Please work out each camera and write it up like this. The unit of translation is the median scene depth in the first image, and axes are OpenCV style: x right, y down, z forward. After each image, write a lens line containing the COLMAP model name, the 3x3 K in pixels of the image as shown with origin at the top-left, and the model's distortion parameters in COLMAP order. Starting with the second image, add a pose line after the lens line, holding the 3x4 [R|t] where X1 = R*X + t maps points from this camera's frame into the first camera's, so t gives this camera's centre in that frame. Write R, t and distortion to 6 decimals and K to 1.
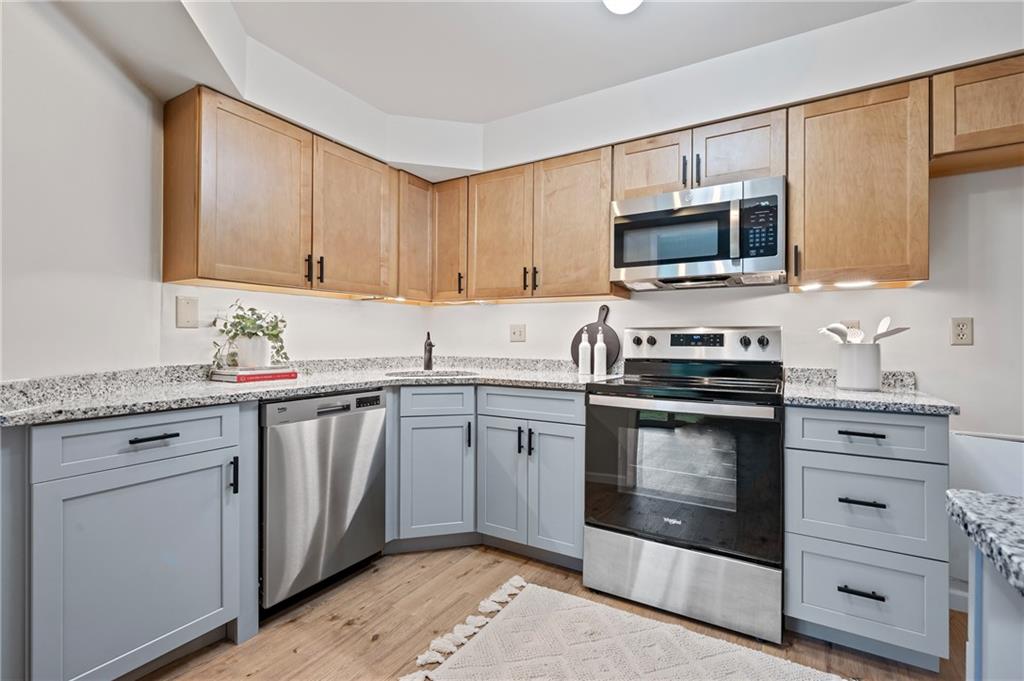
lens RADIAL K [[465.8, 0, 511.3], [0, 465.8, 338.1], [0, 0, 1]] dist [0.005269, -0.001675]
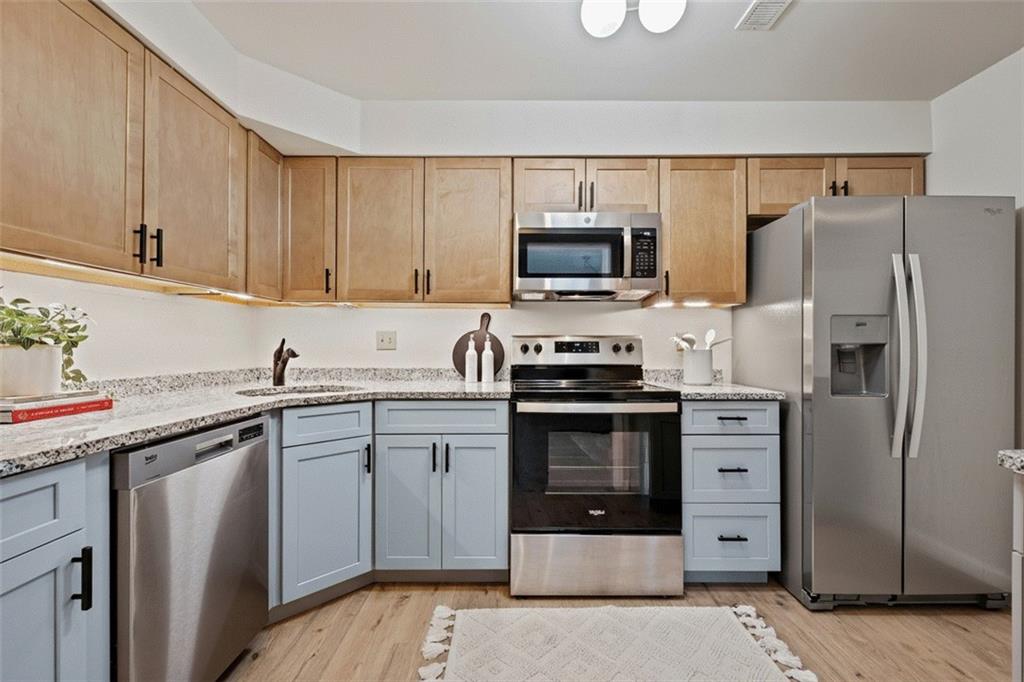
lens RADIAL K [[445.7, 0, 512.9], [0, 445.7, 344.4], [0, 0, 1]] dist [-0.000608, -0.000817]
pose [[0.857006, -0.002063, 0.515302, -0.314482], [0.002460, 0.999997, -0.000088, -0.003151], [-0.515300, 0.001343, 0.857009, 0.175896]]
